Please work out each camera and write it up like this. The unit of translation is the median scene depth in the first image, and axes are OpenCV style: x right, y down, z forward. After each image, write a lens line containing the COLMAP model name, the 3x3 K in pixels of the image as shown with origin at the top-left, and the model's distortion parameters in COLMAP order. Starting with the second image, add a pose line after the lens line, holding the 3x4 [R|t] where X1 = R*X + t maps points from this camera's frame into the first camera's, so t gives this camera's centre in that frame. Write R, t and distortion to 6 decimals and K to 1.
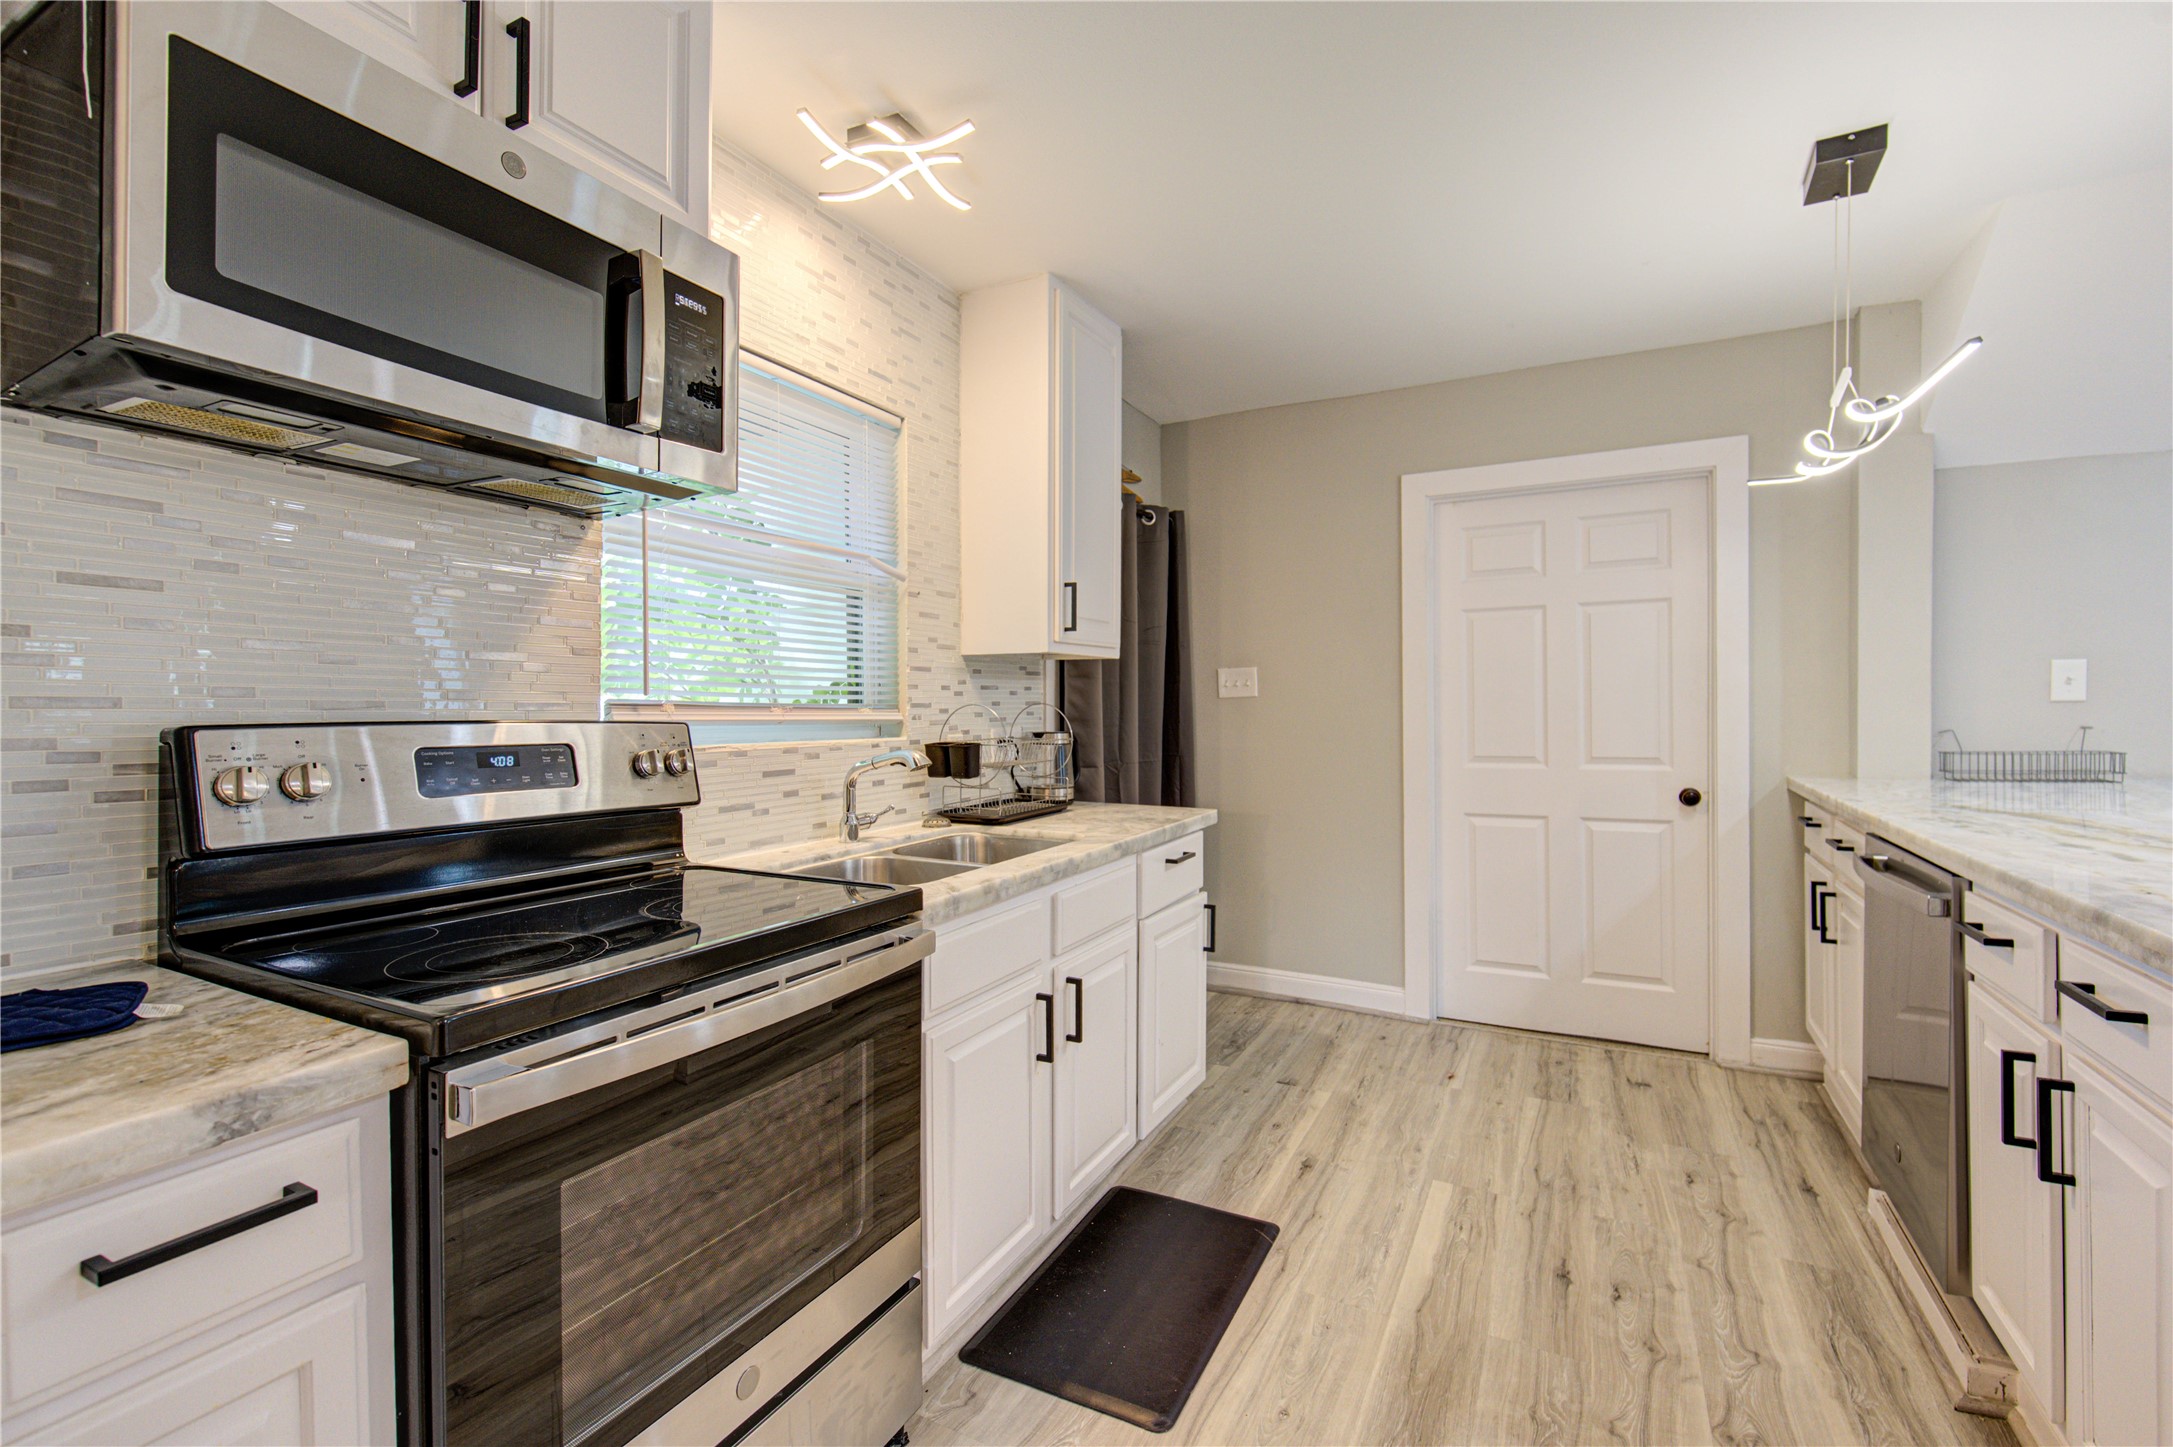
lens RADIAL K [[936.5, 0, 1103.4], [0, 936.5, 717.6], [0, 0, 1]] dist [-0.000681, -0.003358]
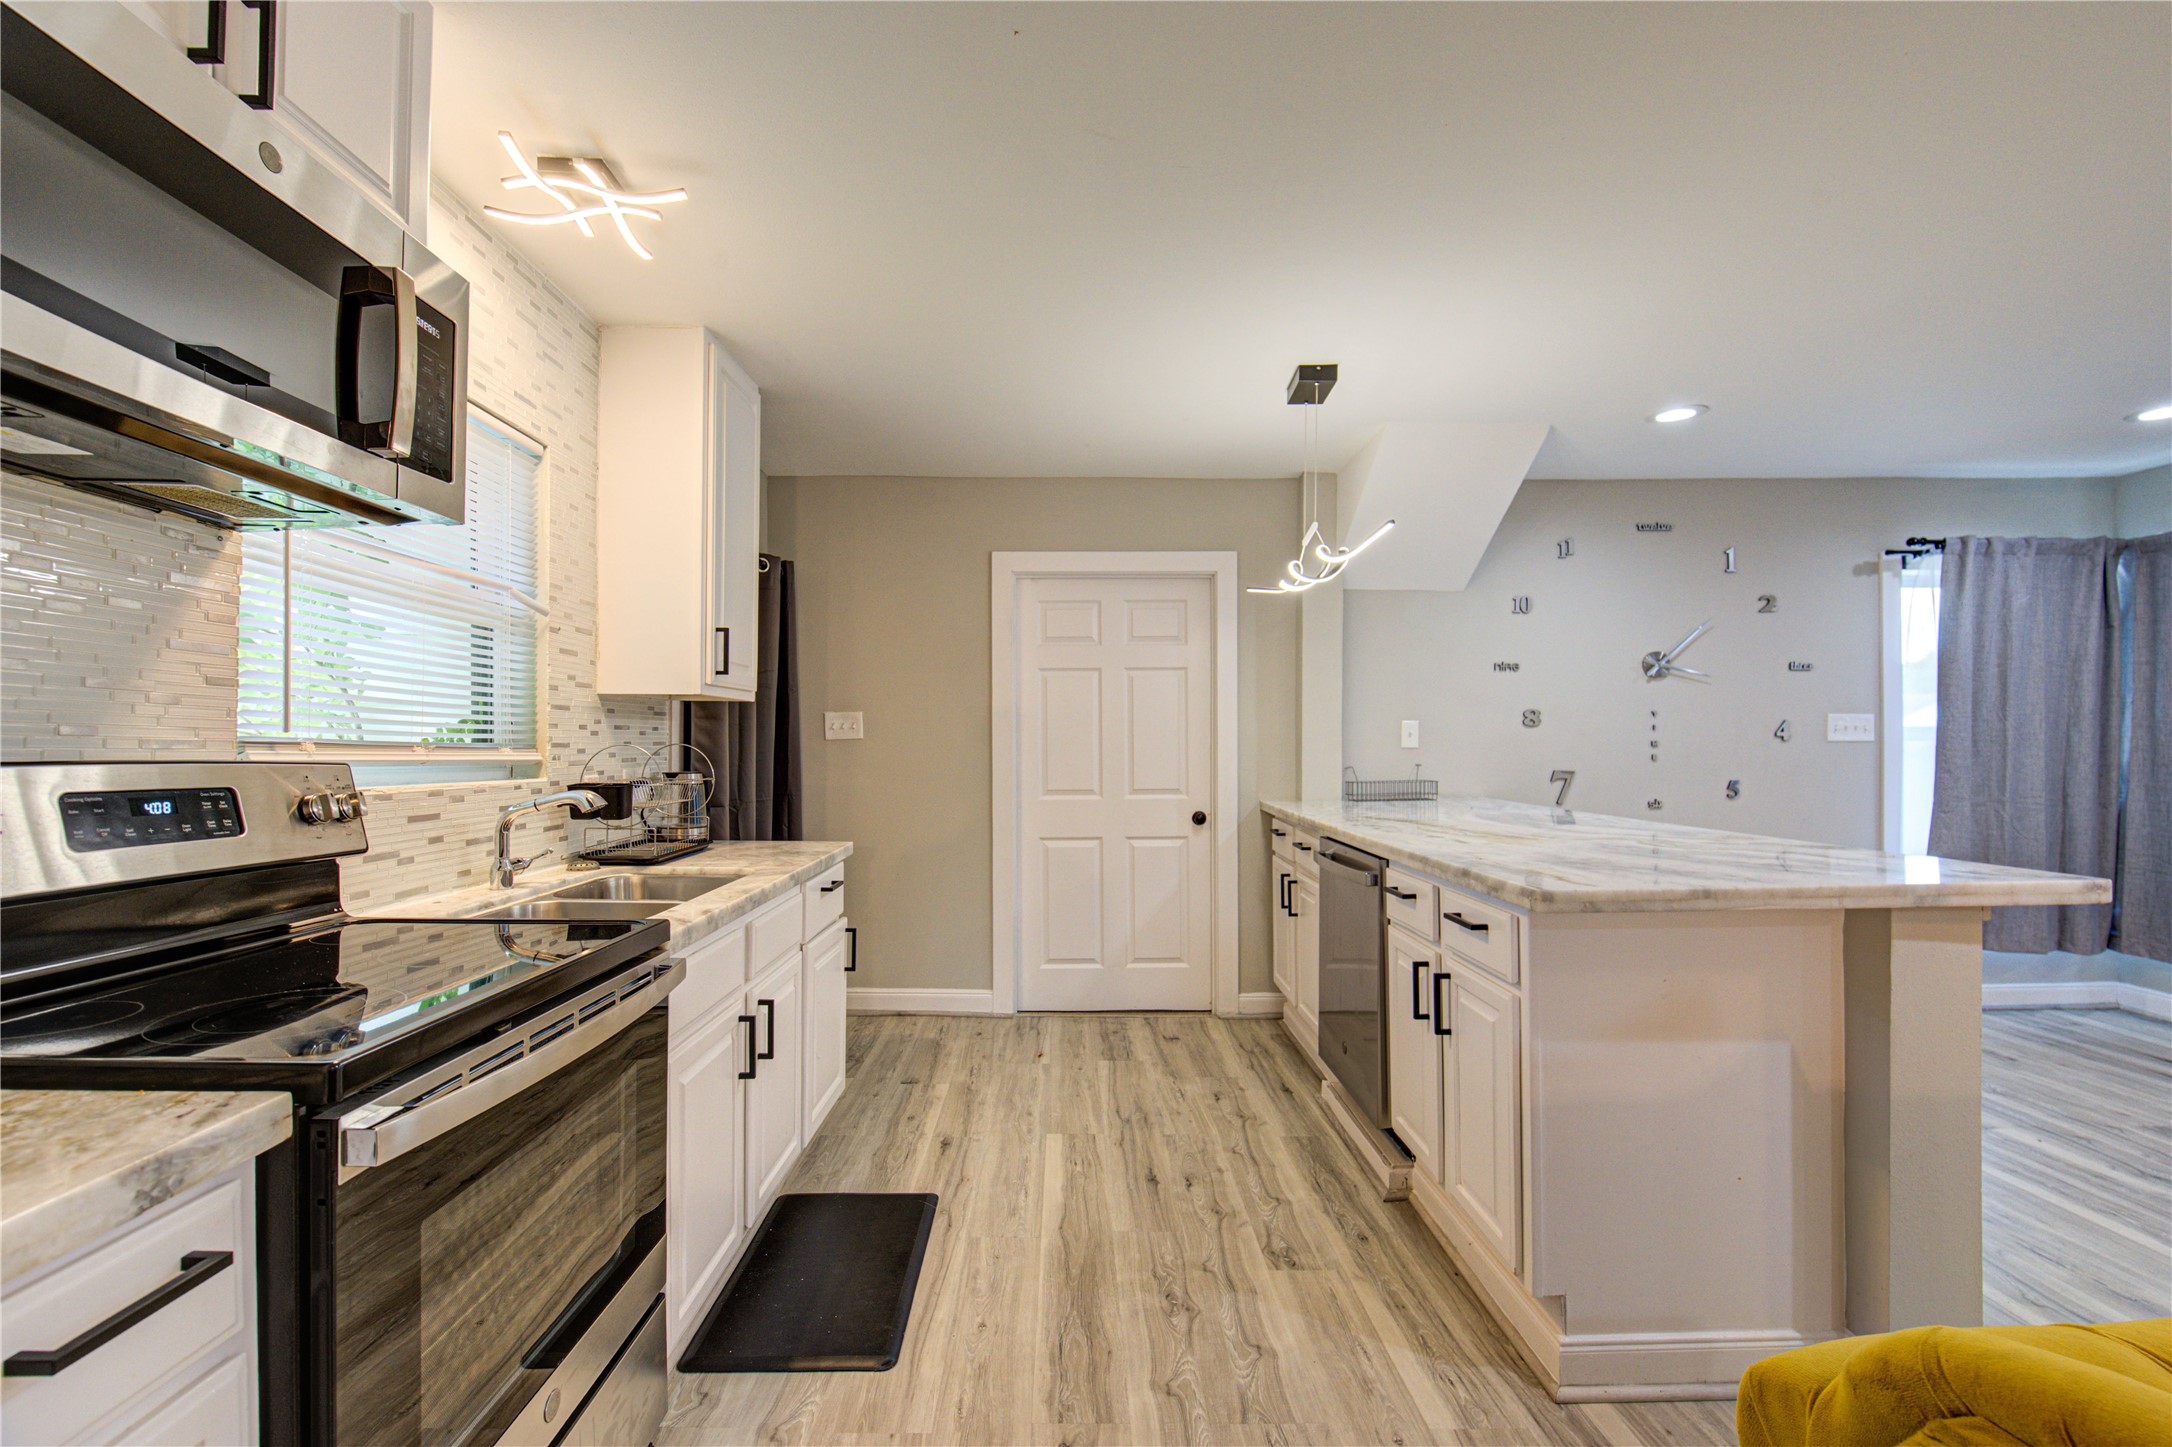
lens RADIAL K [[911.2, 0, 1069.9], [0, 911.2, 748.5], [0, 0, 1]] dist [0.007767, -0.007310]
pose [[0.886097, 0.005457, 0.463467, -0.189689], [-0.000713, 0.999946, -0.010411, -0.000109], [-0.463499, 0.008895, 0.886053, -0.086068]]
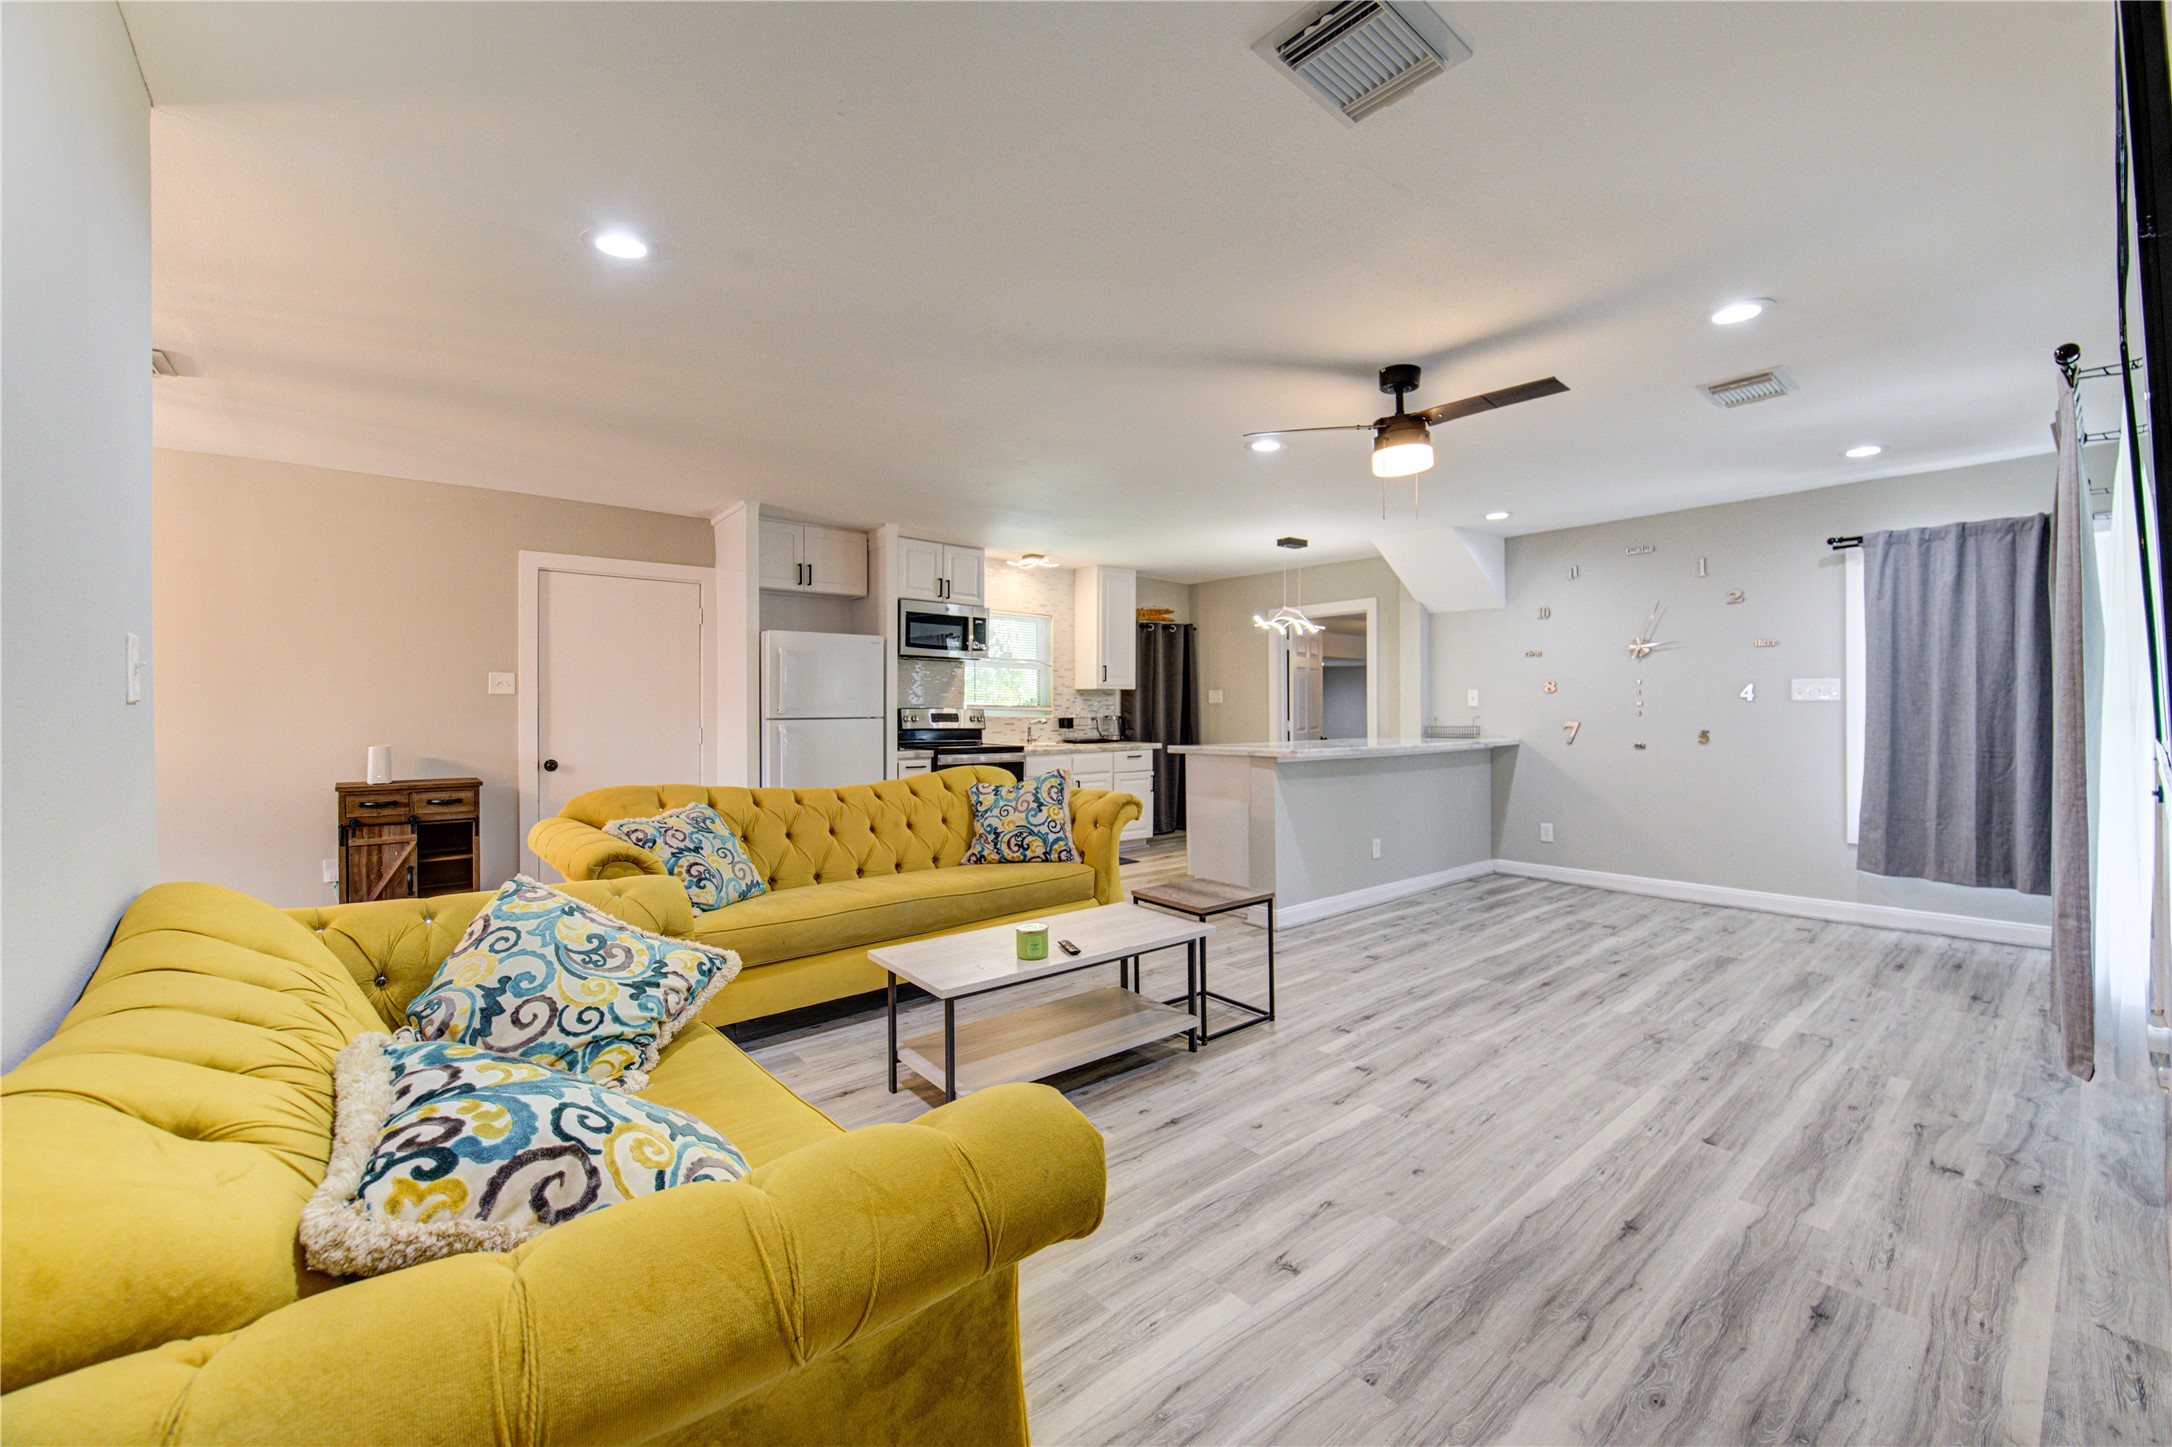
lens RADIAL K [[912.1, 0, 1082.9], [0, 912.1, 716.7], [0, 0, 1]] dist [0.000670, -0.007671]
pose [[0.915083, 0.010205, -0.403136, 1.278789], [-0.011398, 0.999935, -0.000560, 0.028297], [0.403104, 0.005108, 0.915140, -2.025514]]
